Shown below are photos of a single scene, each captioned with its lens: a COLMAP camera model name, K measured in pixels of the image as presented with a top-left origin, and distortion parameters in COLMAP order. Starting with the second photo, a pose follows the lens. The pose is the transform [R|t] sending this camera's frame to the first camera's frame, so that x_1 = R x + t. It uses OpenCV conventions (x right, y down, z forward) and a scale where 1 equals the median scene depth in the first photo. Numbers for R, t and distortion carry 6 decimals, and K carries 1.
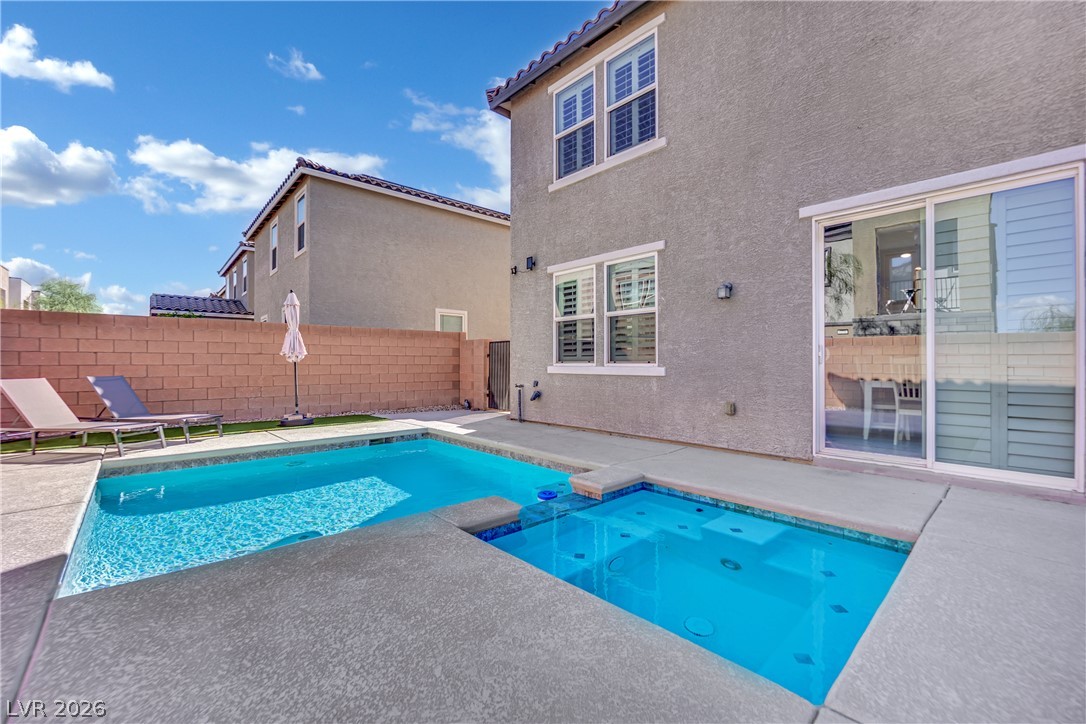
lens RADIAL K [[446.2, 0, 510.7], [0, 446.2, 364.3], [0, 0, 1]] dist [-0.011959, -0.000351]
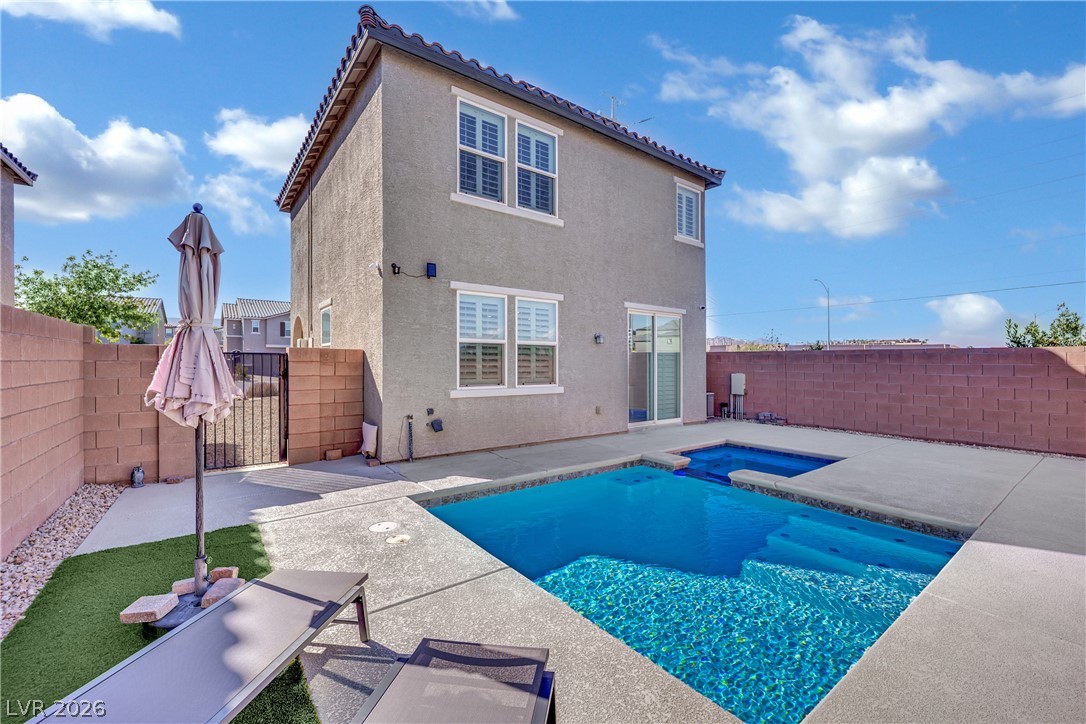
lens RADIAL K [[450.9, 0, 538.7], [0, 450.9, 360.2], [0, 0, 1]] dist [-0.016951, -0.000628]
pose [[0.075487, 0.010378, 0.997093, -0.915883], [0.002076, 0.999942, -0.010564, -0.053019], [-0.997145, 0.002868, 0.075461, 0.844014]]
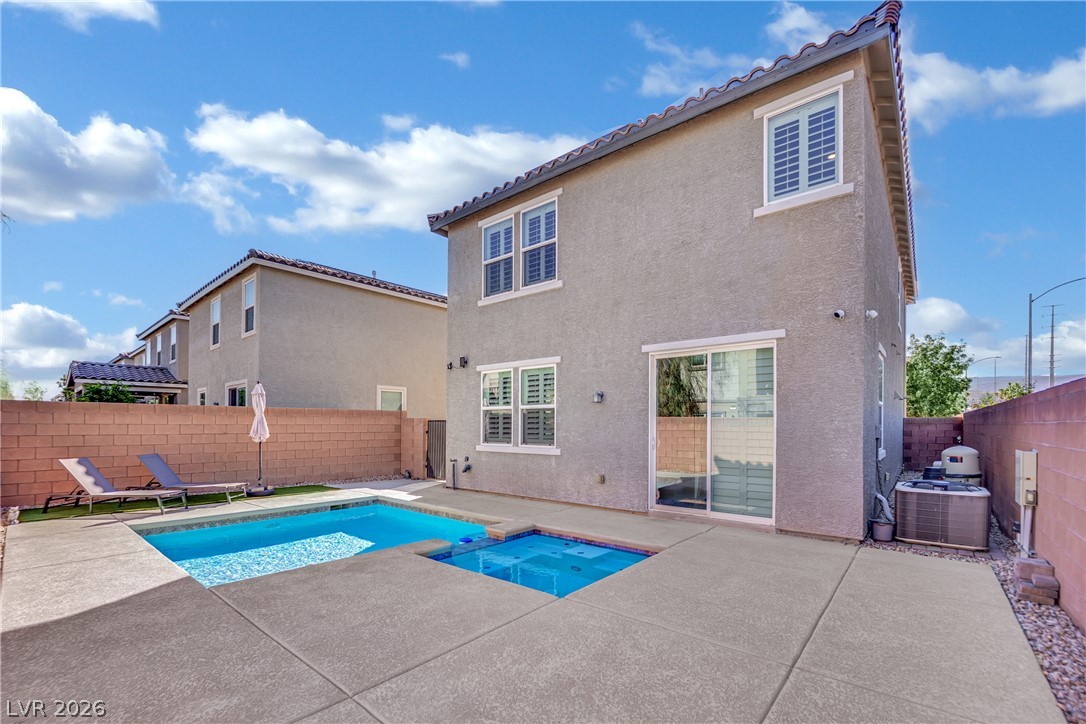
lens RADIAL K [[446.2, 0, 518.1], [0, 446.2, 434.3], [0, 0, 1]] dist [-0.011959, -0.000351]
pose [[0.987616, 0.004655, 0.156820, 0.002088], [-0.006141, 0.999941, 0.008993, -0.043174], [-0.156769, -0.009845, 0.987586, -0.291856]]
